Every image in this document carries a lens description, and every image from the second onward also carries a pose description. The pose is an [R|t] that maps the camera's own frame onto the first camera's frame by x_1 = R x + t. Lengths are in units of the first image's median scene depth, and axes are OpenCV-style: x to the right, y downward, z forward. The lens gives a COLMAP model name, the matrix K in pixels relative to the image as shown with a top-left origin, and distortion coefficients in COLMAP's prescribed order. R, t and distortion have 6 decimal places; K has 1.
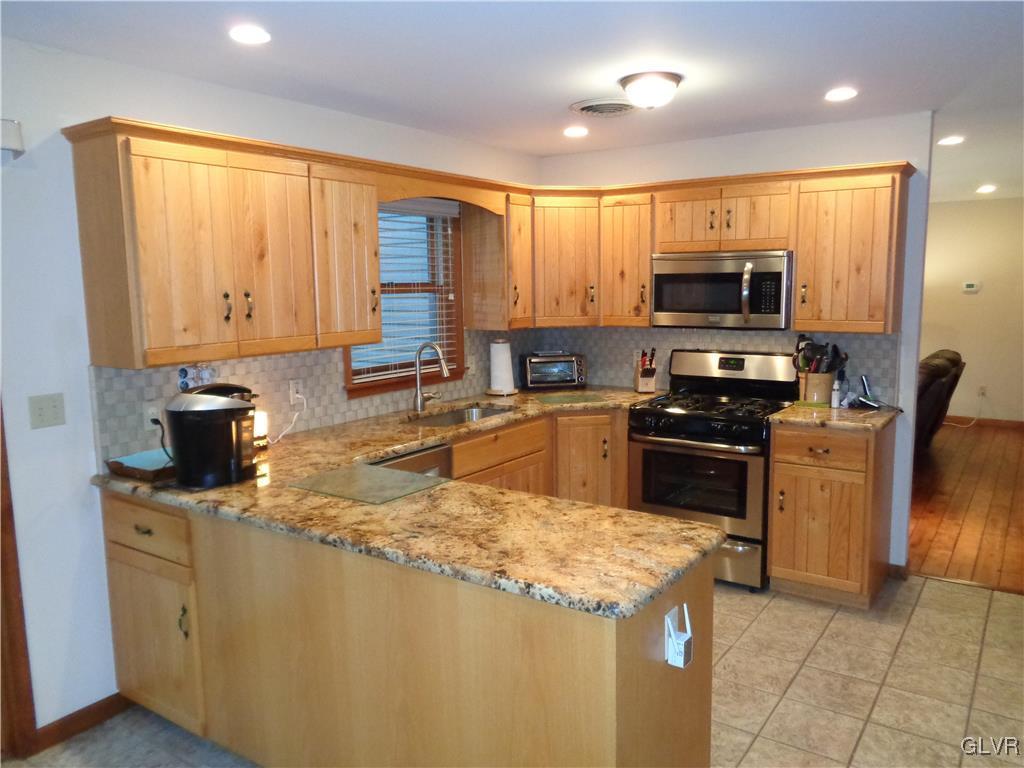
lens RADIAL K [[780.1, 0, 505.9], [0, 780.1, 377.4], [0, 0, 1]] dist [0.005333, 0.006057]
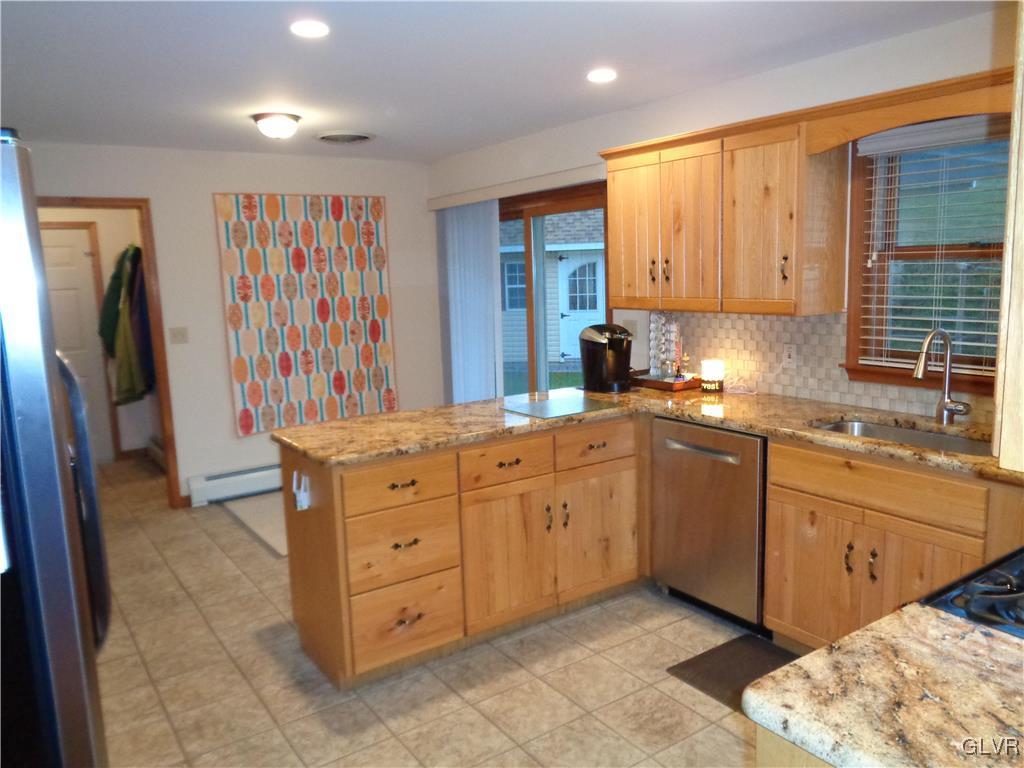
lens RADIAL K [[780.1, 0, 512.5], [0, 780.1, 390.8], [0, 0, 1]] dist [0.005333, 0.006057]
pose [[-0.366718, 0.171158, -0.914452, 0.745294], [-0.081869, 0.973181, 0.214981, -0.117970], [0.926723, 0.153703, -0.342870, 0.949773]]
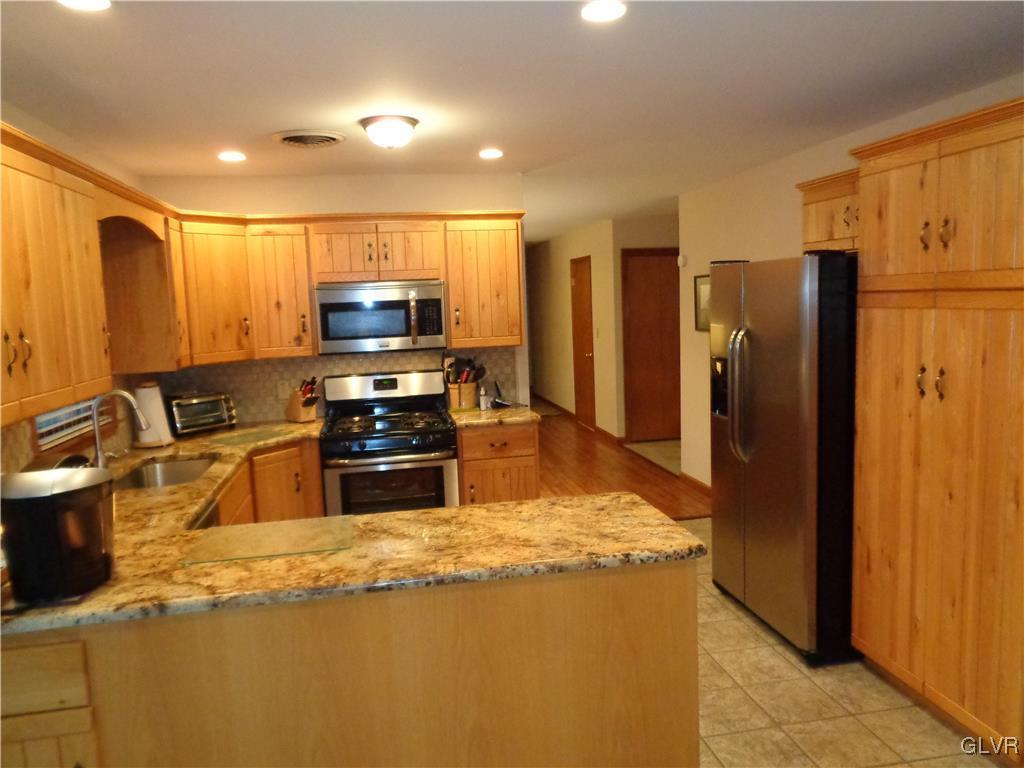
lens RADIAL K [[780.1, 0, 514.9], [0, 780.1, 382.0], [0, 0, 1]] dist [0.005333, 0.006057]
pose [[0.707812, -0.092337, 0.700340, -0.401743], [0.119720, 0.992758, 0.009895, -0.011216], [-0.696182, 0.076841, 0.713741, 0.115842]]
